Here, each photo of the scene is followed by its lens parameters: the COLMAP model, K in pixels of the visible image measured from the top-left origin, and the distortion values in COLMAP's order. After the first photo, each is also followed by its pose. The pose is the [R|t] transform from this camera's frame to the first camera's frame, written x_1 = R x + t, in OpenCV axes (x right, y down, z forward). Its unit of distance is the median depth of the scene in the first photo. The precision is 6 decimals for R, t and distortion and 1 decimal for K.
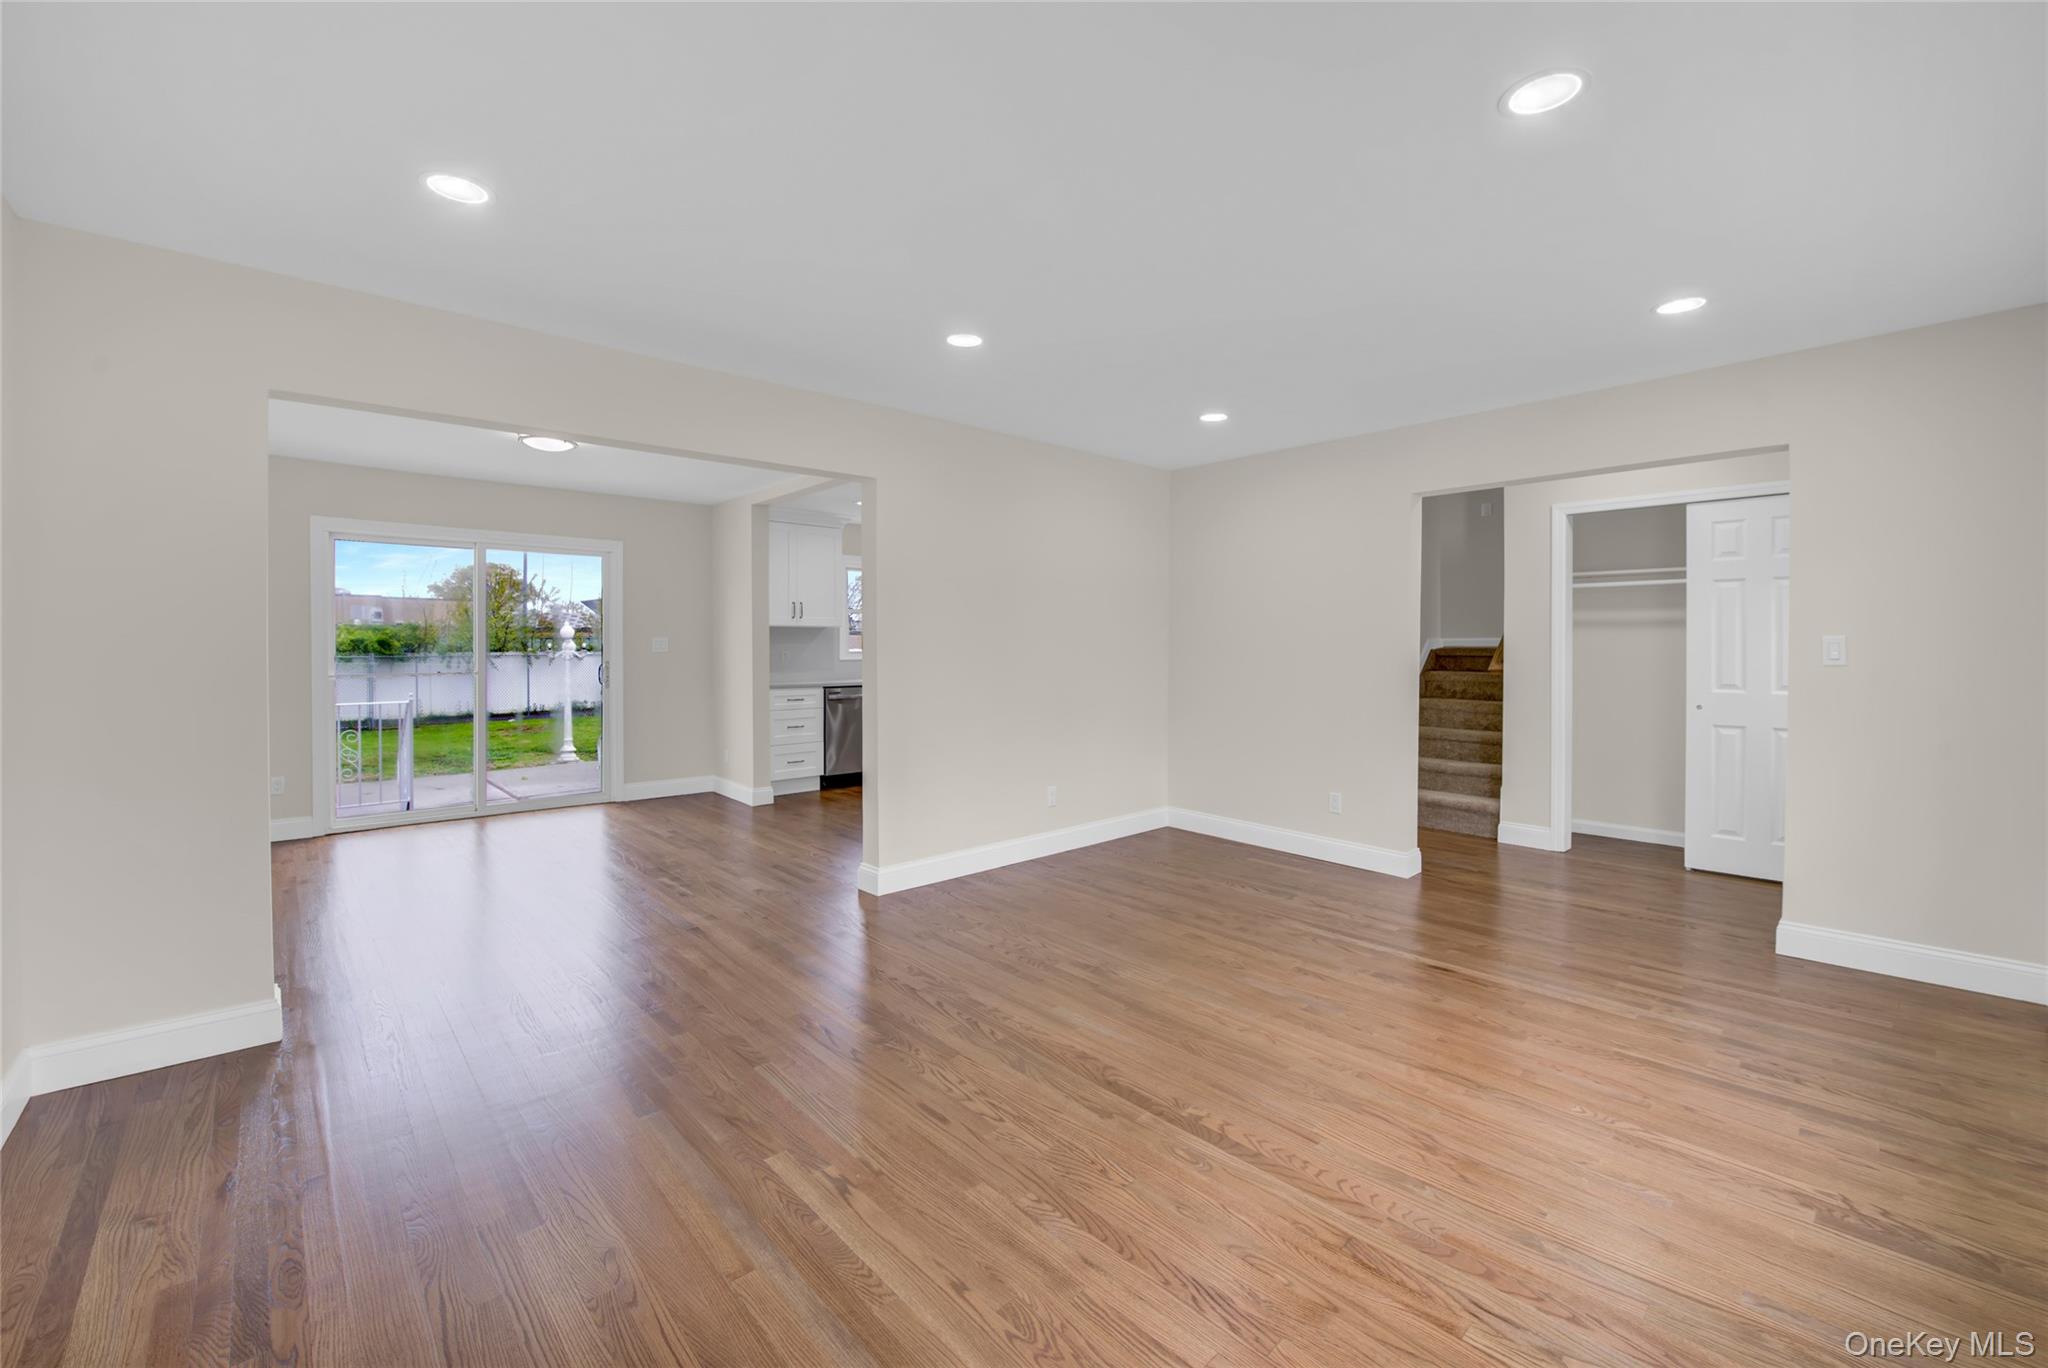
lens RADIAL K [[824.3, 0, 1032.4], [0, 824.3, 669.6], [0, 0, 1]] dist [0.000157, -0.000078]
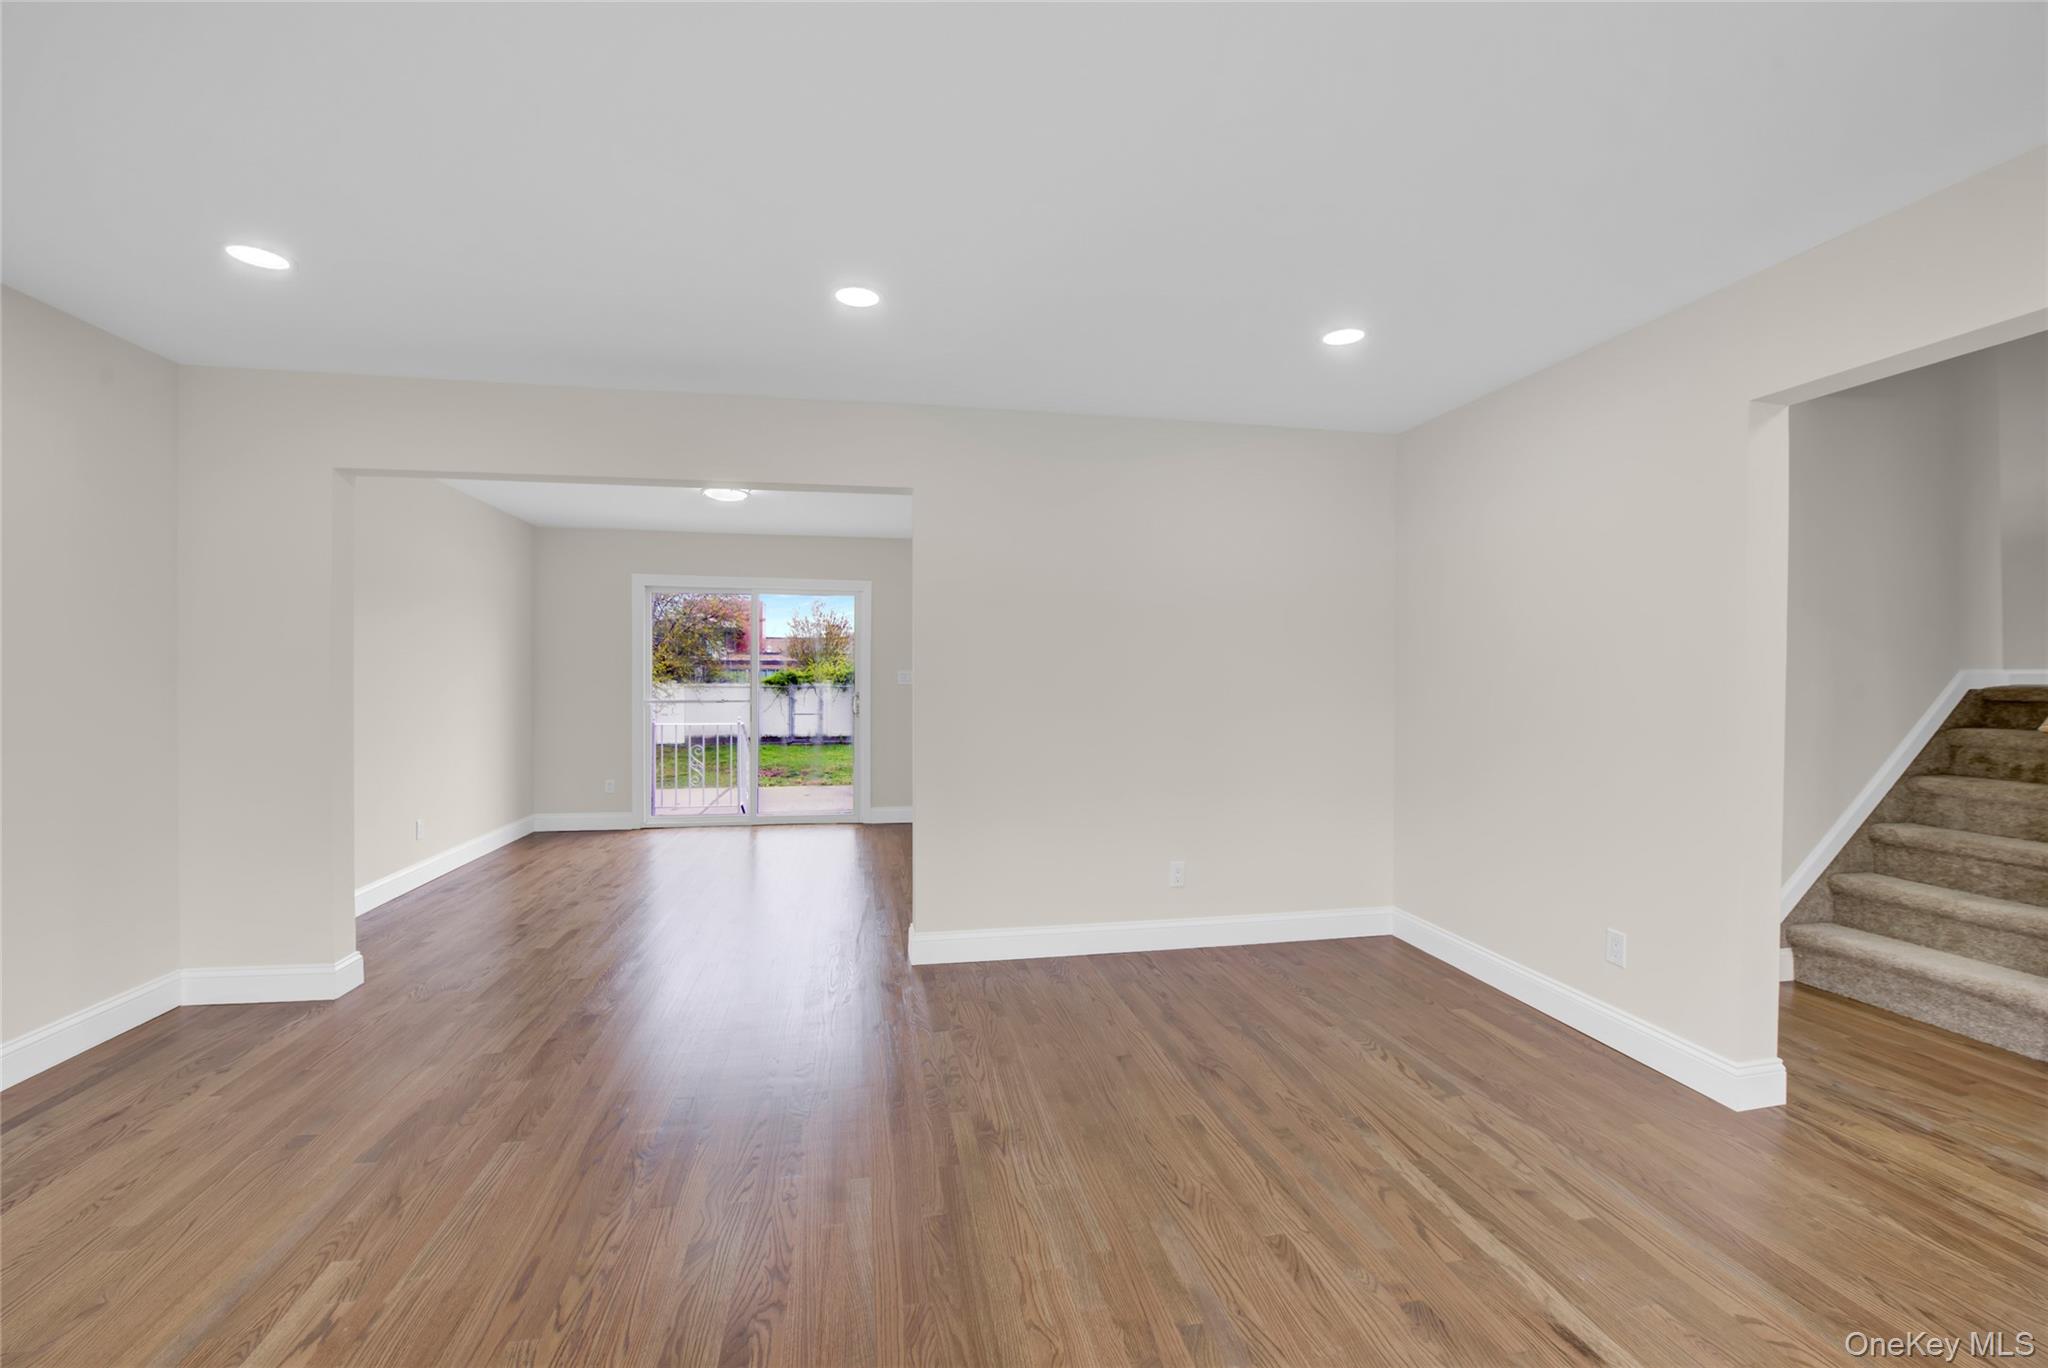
lens RADIAL K [[817.7, 0, 1024.0], [0, 817.7, 684.0], [0, 0, 1]] dist [-0.001474, -0.008102]
pose [[0.846950, 0.006928, -0.531627, 0.332556], [-0.019920, 0.999627, -0.018709, -0.007439], [0.531299, 0.026435, 0.846772, 0.291526]]
